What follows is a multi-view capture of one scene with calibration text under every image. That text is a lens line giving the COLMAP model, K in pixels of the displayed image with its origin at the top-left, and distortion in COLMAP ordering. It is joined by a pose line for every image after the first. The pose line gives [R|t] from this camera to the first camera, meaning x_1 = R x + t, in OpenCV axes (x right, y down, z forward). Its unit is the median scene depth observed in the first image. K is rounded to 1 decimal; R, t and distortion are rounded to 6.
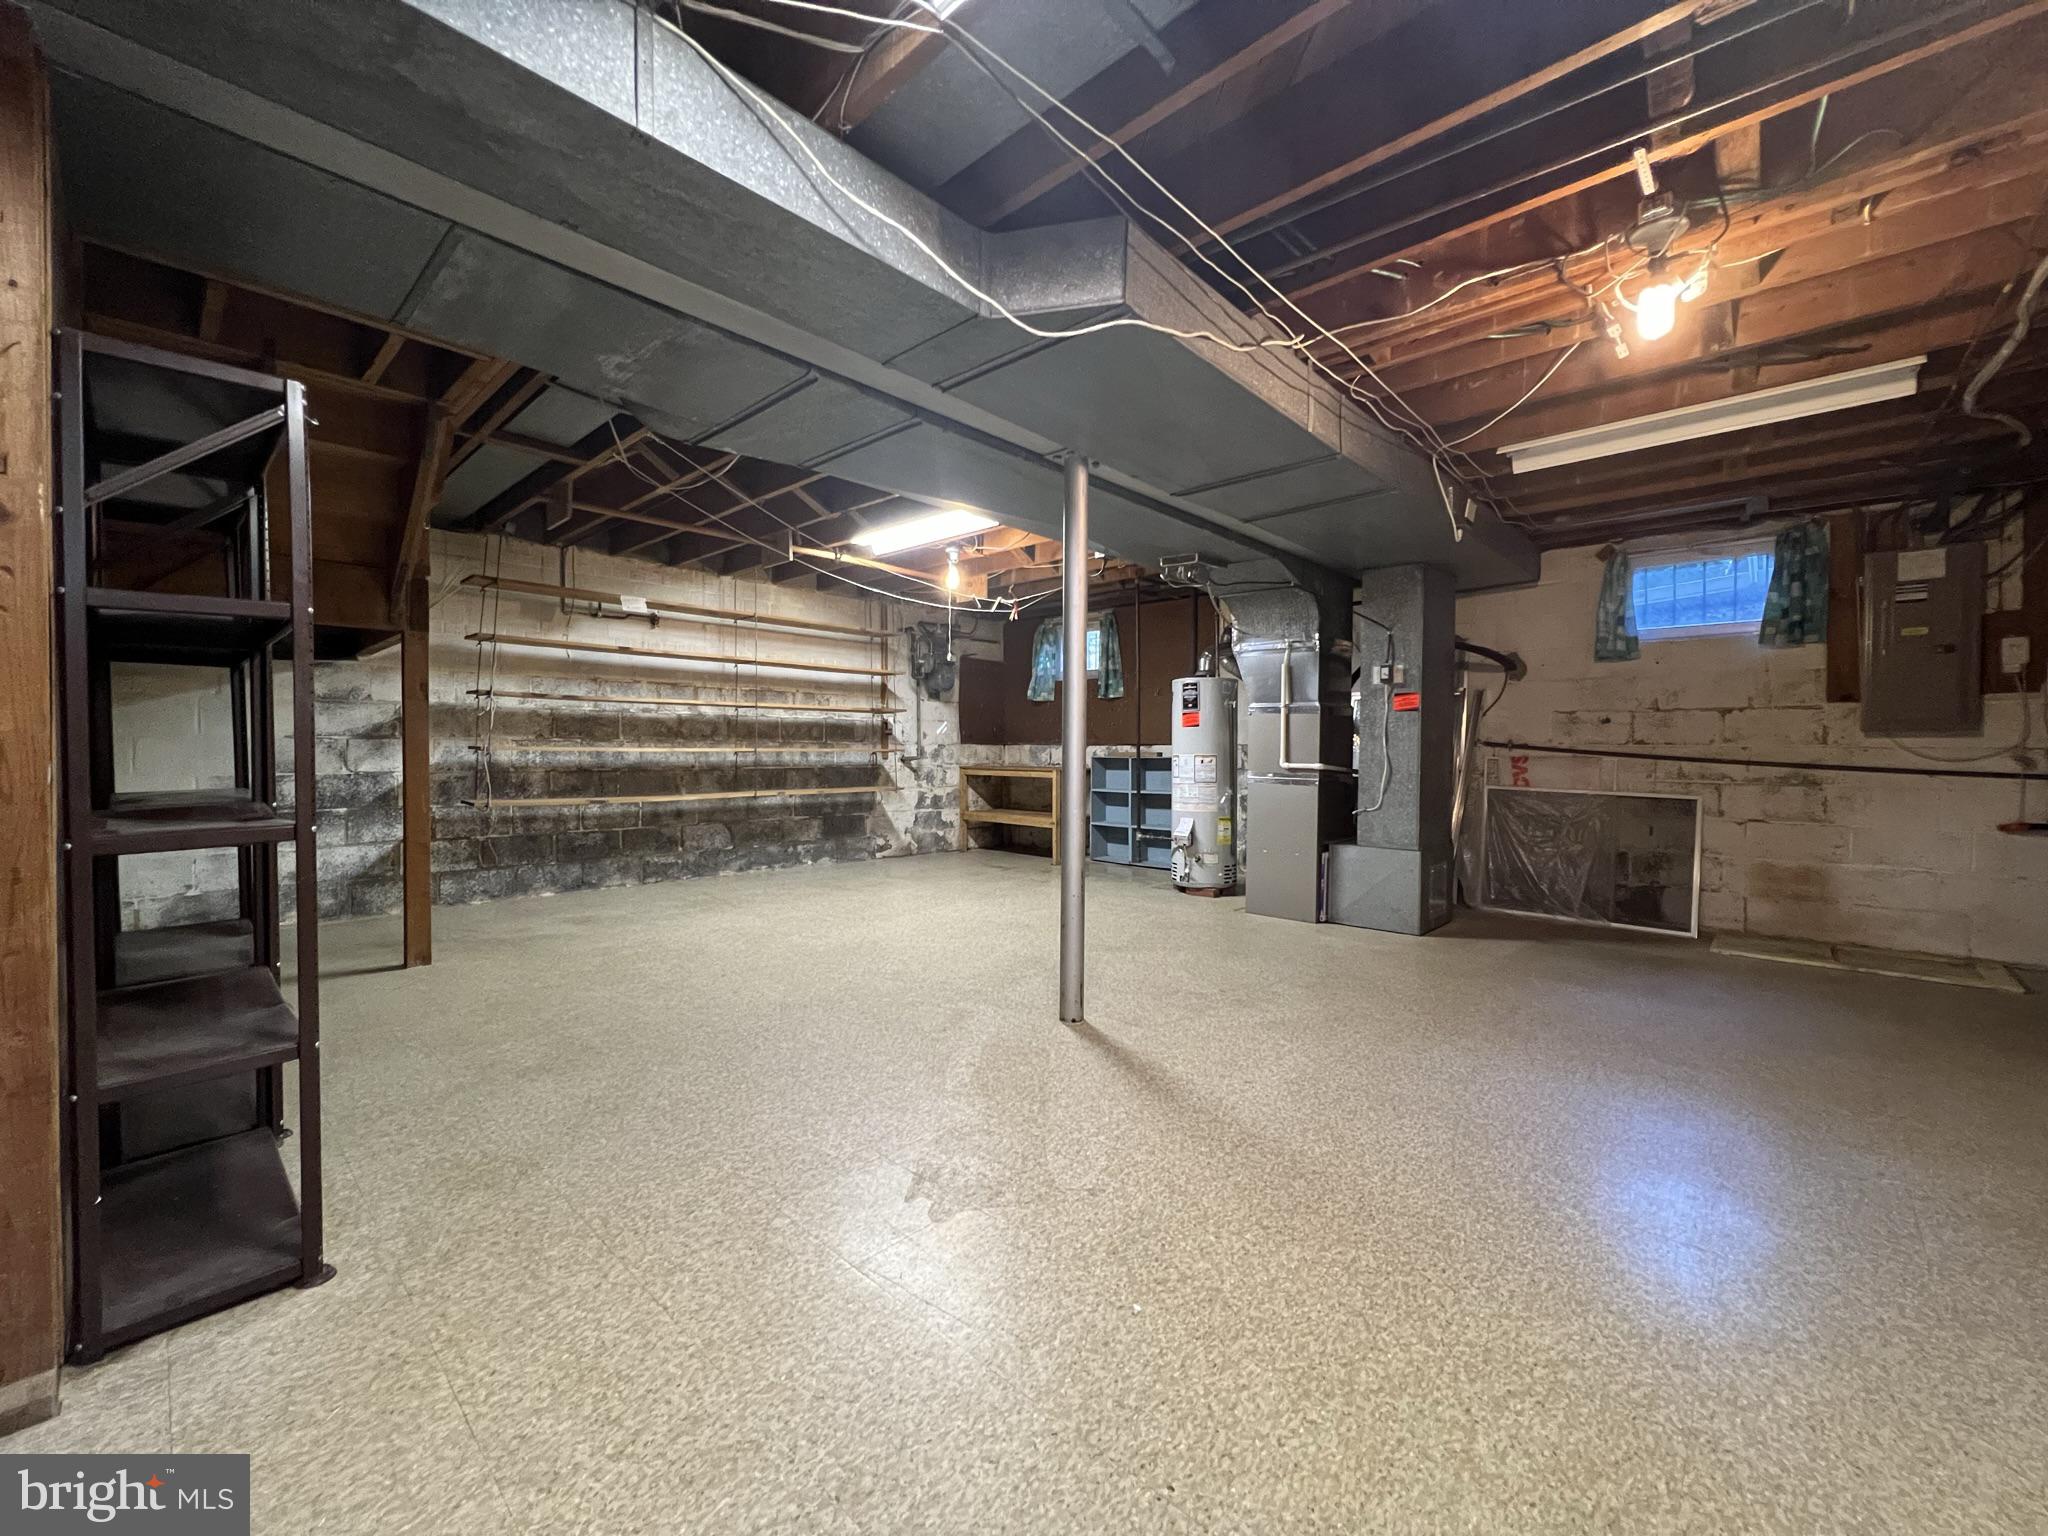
lens RADIAL K [[822.6, 0, 1024.0], [0, 822.6, 768.0], [0, 0, 1]] dist [0.001222, 0.000316]
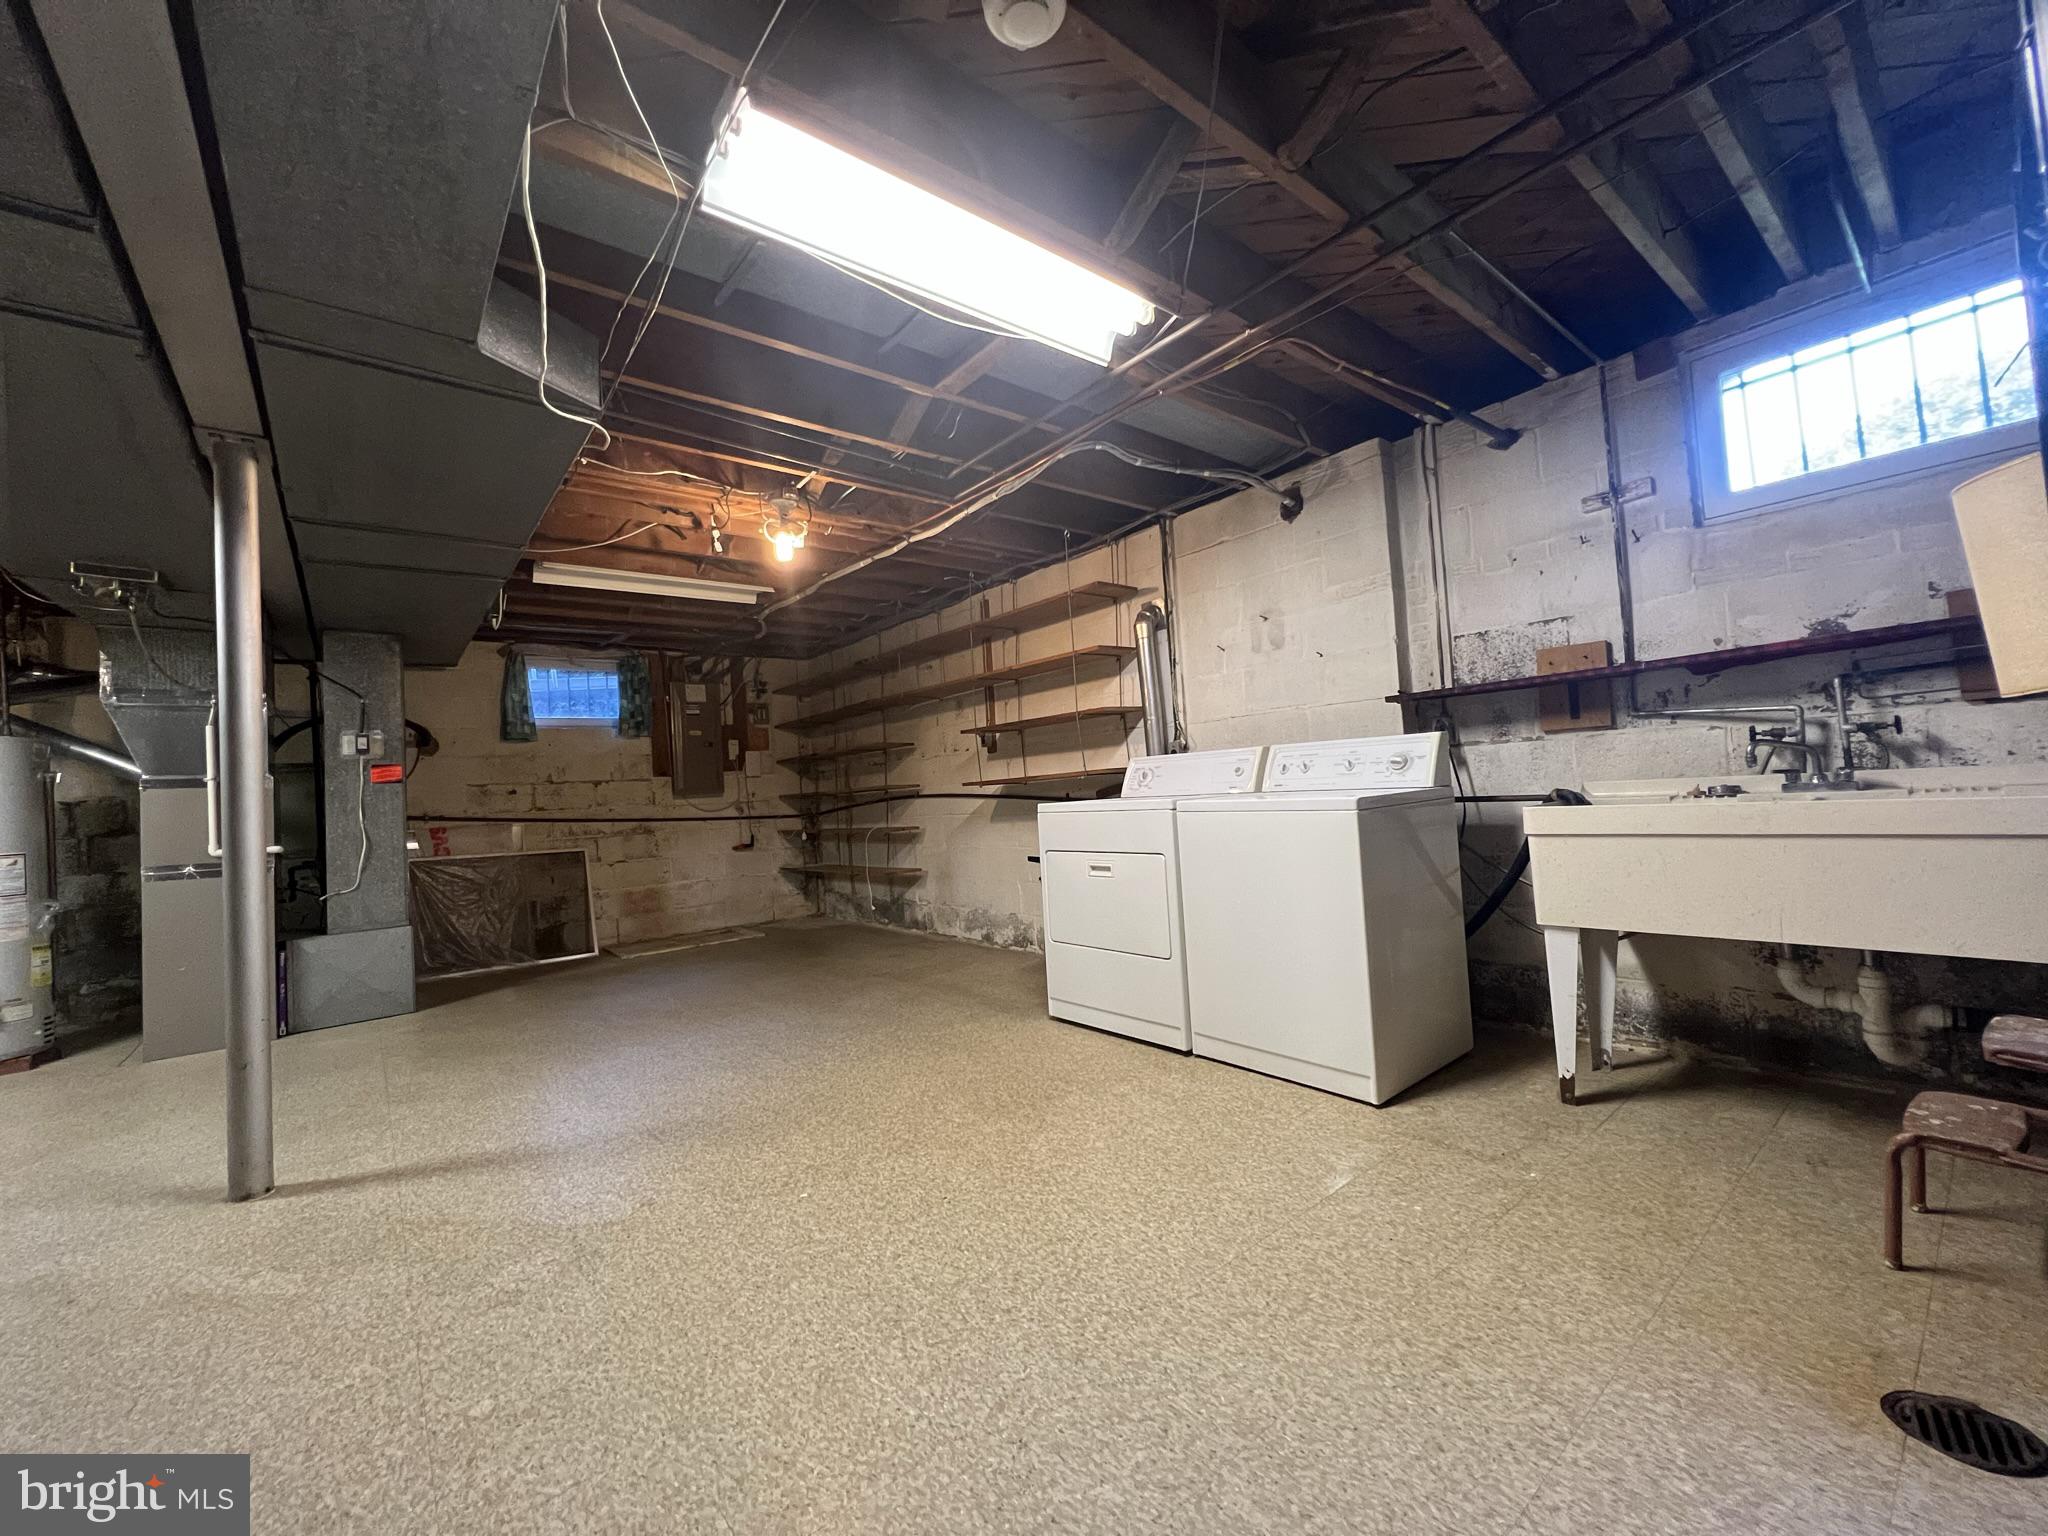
lens RADIAL K [[822.6, 0, 1024.0], [0, 822.6, 768.0], [0, 0, 1]] dist [0.001222, 0.000316]
pose [[0.133575, 0.017763, 0.990880, -0.404656], [0.086598, 0.995806, -0.029525, 0.006770], [-0.987248, 0.089752, 0.131476, 0.134976]]
